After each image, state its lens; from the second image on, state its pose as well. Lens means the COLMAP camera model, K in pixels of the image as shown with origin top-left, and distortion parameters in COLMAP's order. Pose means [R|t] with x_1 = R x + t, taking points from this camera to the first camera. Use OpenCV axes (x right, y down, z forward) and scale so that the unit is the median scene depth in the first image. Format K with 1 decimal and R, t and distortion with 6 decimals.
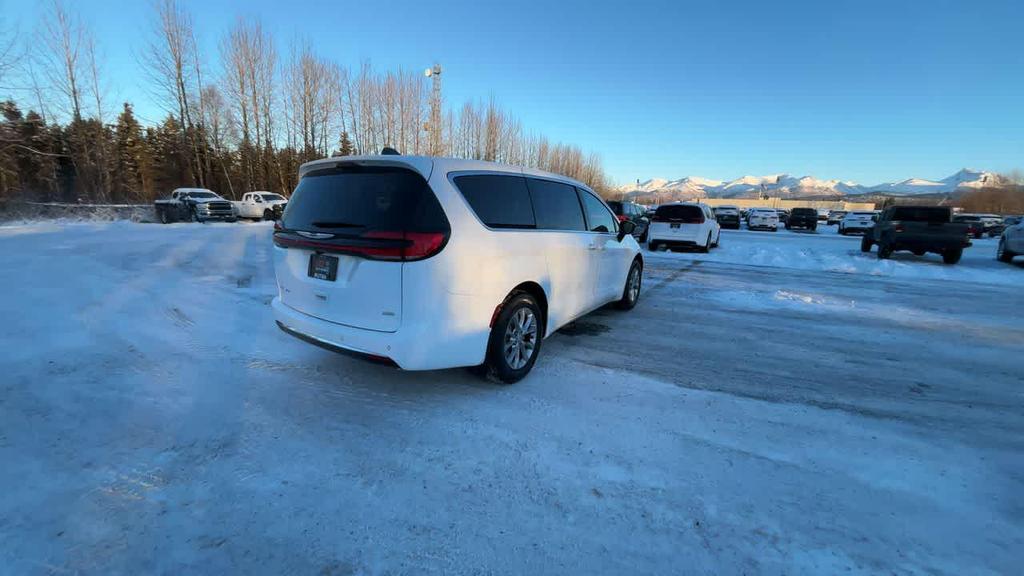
lens RADIAL K [[397.2, 0, 511.4], [0, 397.2, 285.3], [0, 0, 1]] dist [-0.002092, 0.000422]
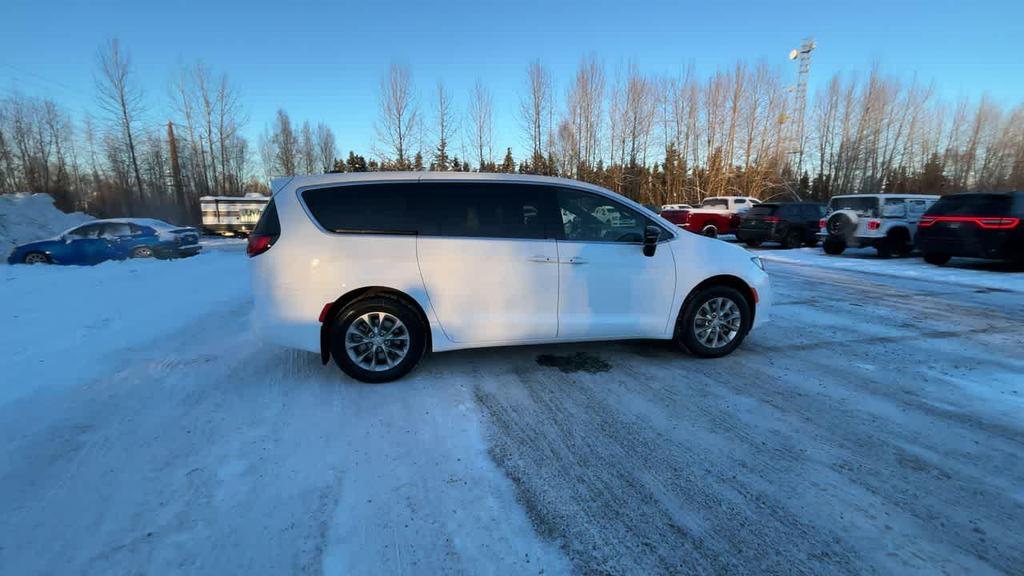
lens RADIAL K [[397.2, 0, 509.6], [0, 397.2, 285.4], [0, 0, 1]] dist [-0.002092, 0.000422]
pose [[0.689583, 0.095632, -0.717865, 0.372565], [-0.111515, 0.993443, 0.025222, -0.027975], [0.715569, 0.062660, 0.695726, 0.199110]]
